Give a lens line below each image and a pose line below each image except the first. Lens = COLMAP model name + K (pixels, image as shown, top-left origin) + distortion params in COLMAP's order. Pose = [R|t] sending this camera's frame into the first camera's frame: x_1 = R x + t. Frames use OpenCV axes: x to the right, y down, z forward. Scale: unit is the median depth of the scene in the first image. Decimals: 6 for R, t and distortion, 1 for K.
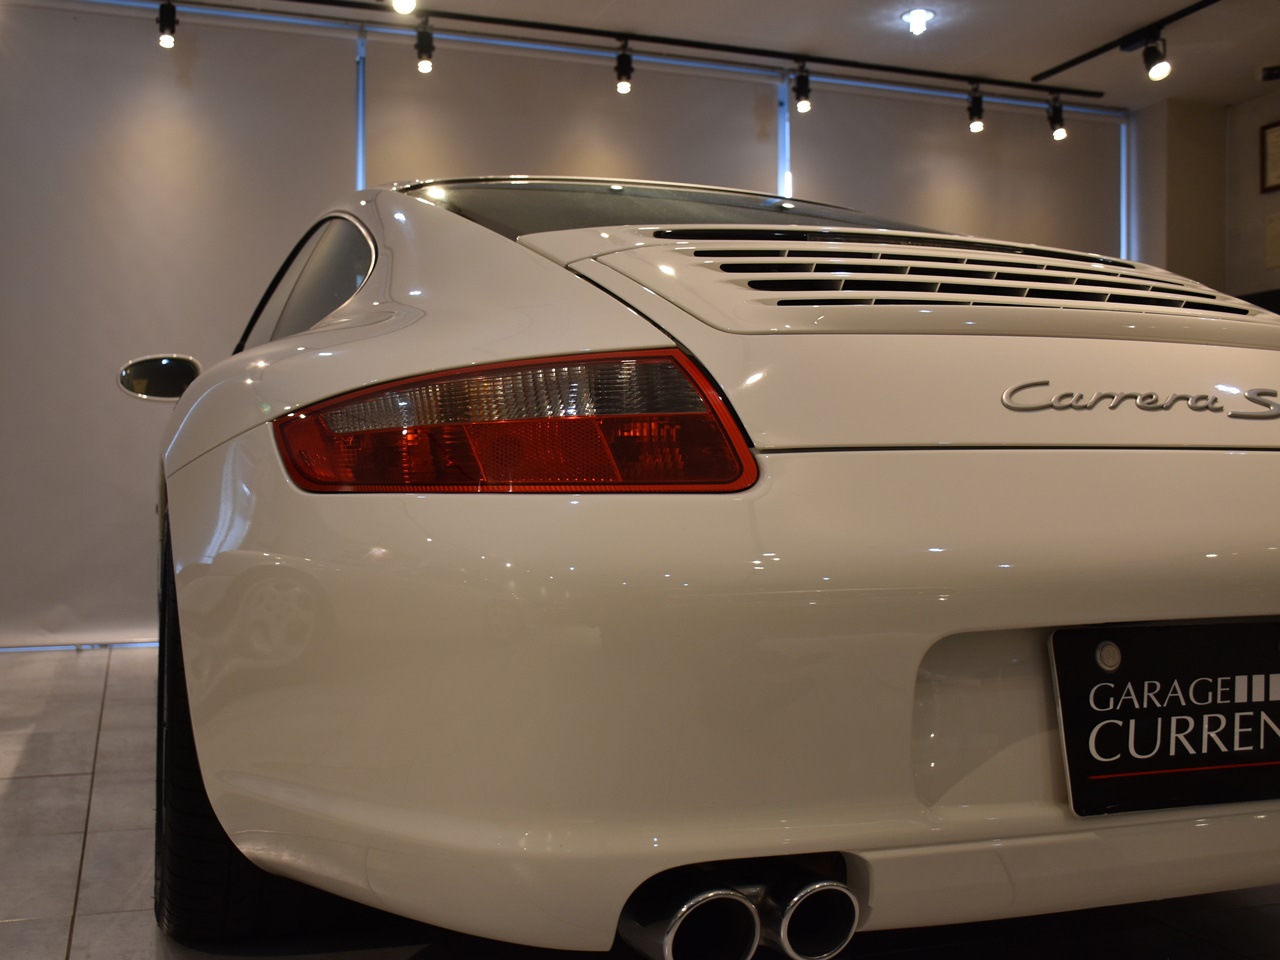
lens RADIAL K [[1341.3, 0, 550.6], [0, 1341.3, 477.8], [0, 0, 1]] dist [-0.101165, 0.149178]
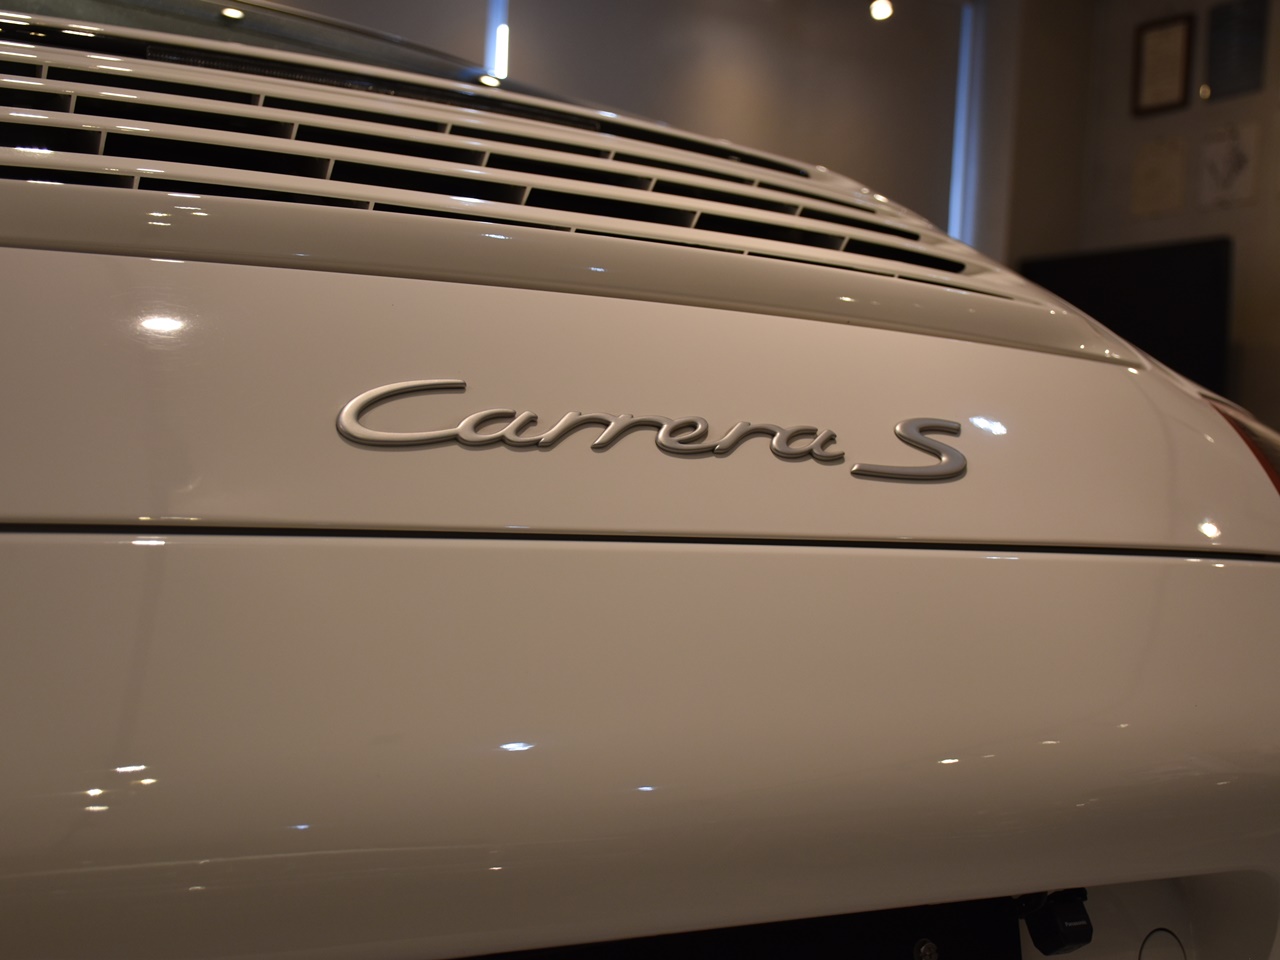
lens RADIAL K [[1773.5, 0, 680.6], [0, 1773.5, 477.3], [0, 0, 1]] dist [-0.019383, 0.722102]
pose [[0.969694, 0.046118, 0.239931, 0.308719], [-0.050308, 0.998669, 0.011366, -0.052170], [-0.239087, -0.023092, 0.970723, 0.393711]]
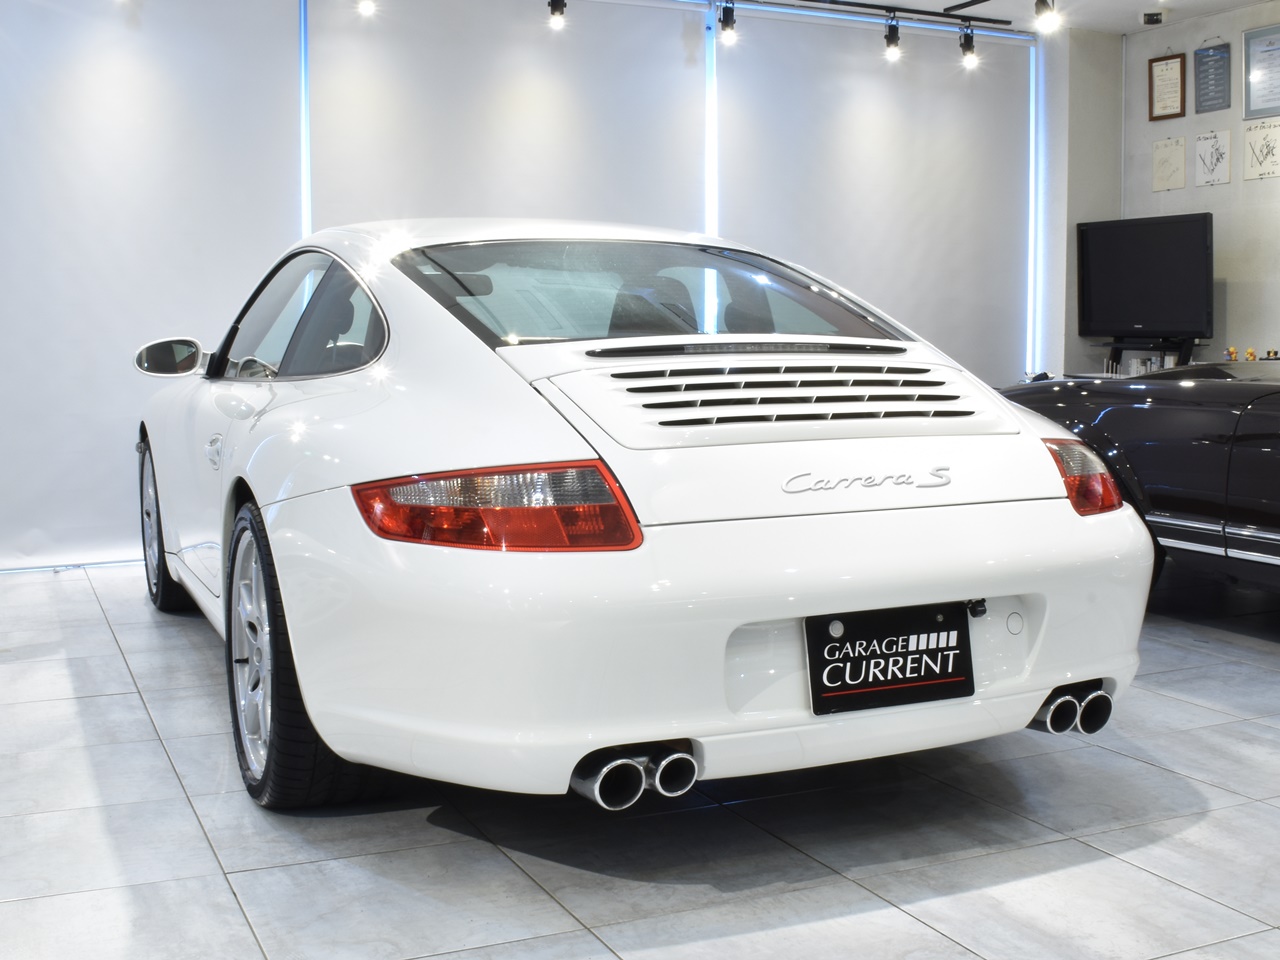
lens RADIAL K [[1507.8, 0, 640.0], [0, 1507.8, 480.0], [0, 0, 1]] dist [-0.140061, 0.022811]
pose [[0.993802, -0.016424, 0.109949, -0.069779], [0.005100, 0.994722, 0.102485, -0.274391], [-0.111052, -0.101289, 0.988640, -0.966473]]
